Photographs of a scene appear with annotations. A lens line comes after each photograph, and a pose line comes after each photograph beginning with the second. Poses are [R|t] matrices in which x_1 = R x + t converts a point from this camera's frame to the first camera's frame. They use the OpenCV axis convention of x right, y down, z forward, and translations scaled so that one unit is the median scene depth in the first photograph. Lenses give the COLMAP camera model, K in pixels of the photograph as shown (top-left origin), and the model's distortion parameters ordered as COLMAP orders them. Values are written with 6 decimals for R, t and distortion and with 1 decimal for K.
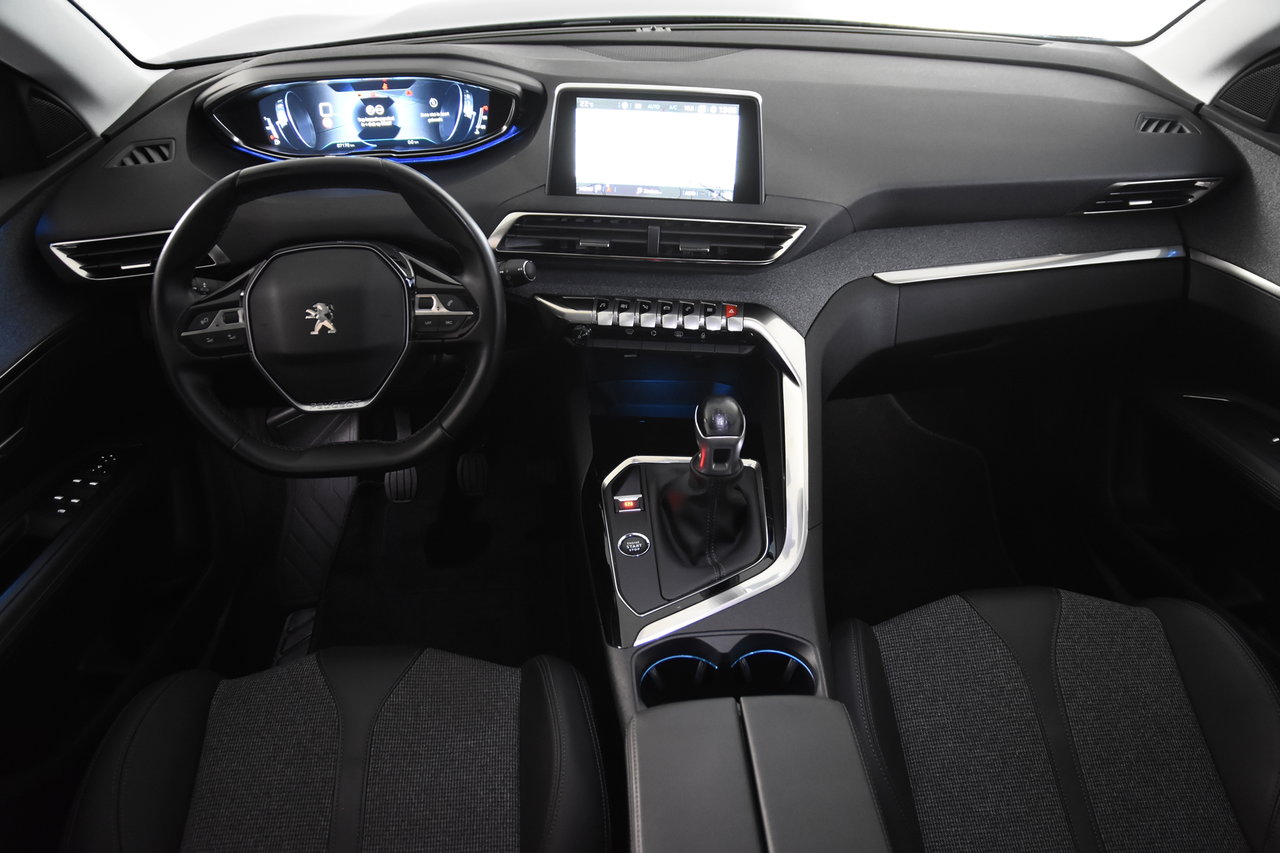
lens RADIAL K [[954.9, 0, 640.0], [0, 954.9, 426.5], [0, 0, 1]] dist [-0.135331, 0.122700]
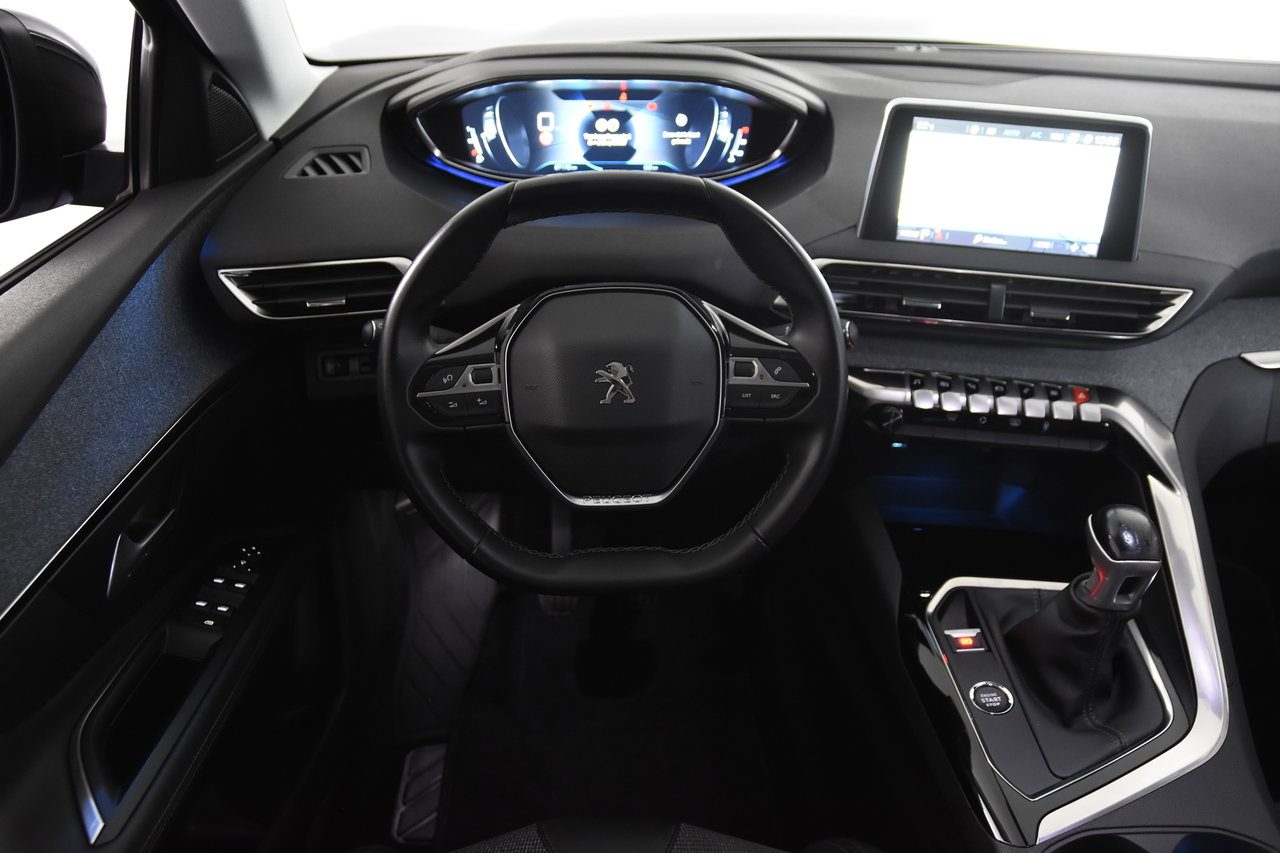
lens RADIAL K [[1065.2, 0, 640.0], [0, 1065.2, 426.5], [0, 0, 1]] dist [-0.116324, 0.163523]
pose [[0.999163, 0.038637, -0.013426, -0.263445], [-0.039634, 0.995653, -0.084293, -0.008611], [0.010111, 0.084754, 0.996351, 0.138956]]
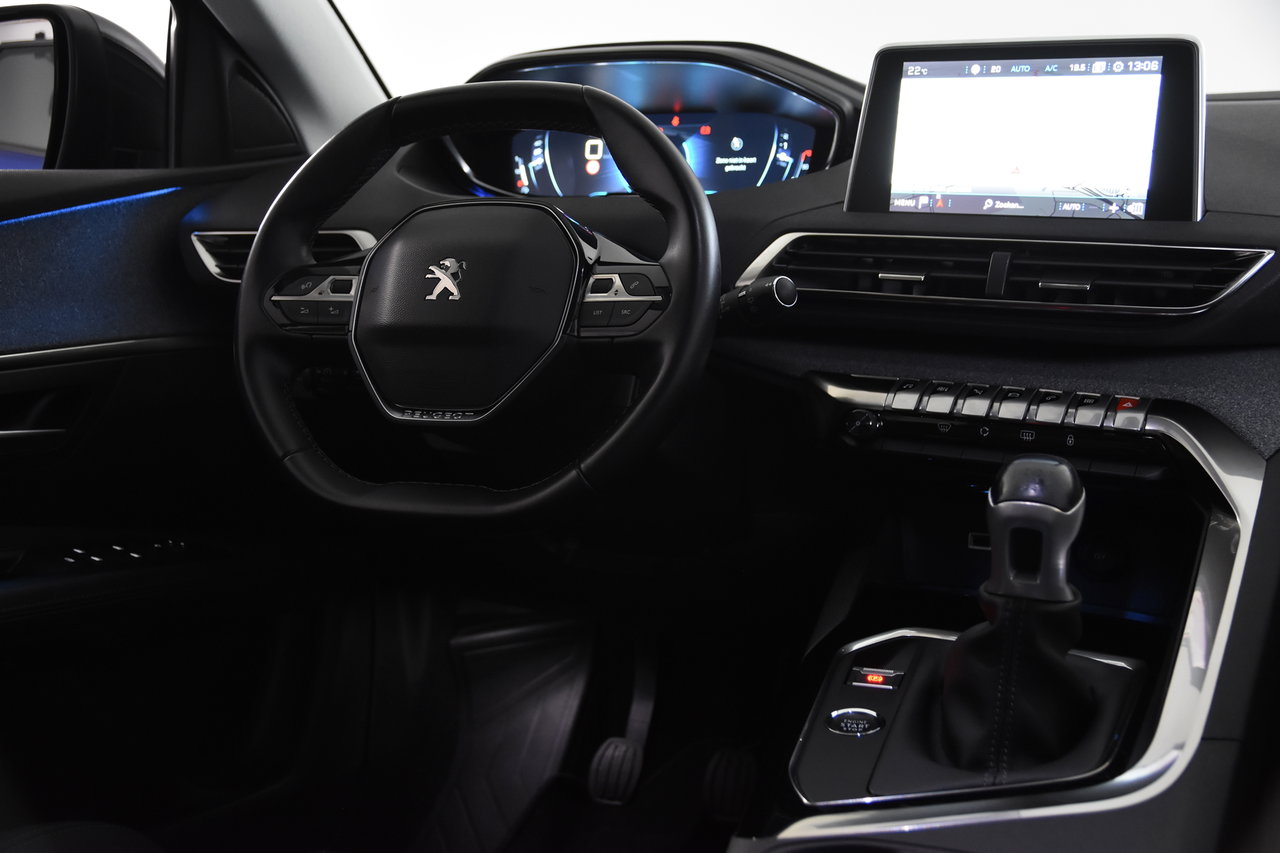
lens RADIAL K [[1411.3, 0, 640.0], [0, 1411.3, 426.5], [0, 0, 1]] dist [0.012685, -0.004980]
pose [[0.906603, 0.075382, -0.415198, 0.187695], [-0.238511, 0.903214, -0.356814, 0.266875], [0.348115, 0.422518, 0.836836, 0.207437]]
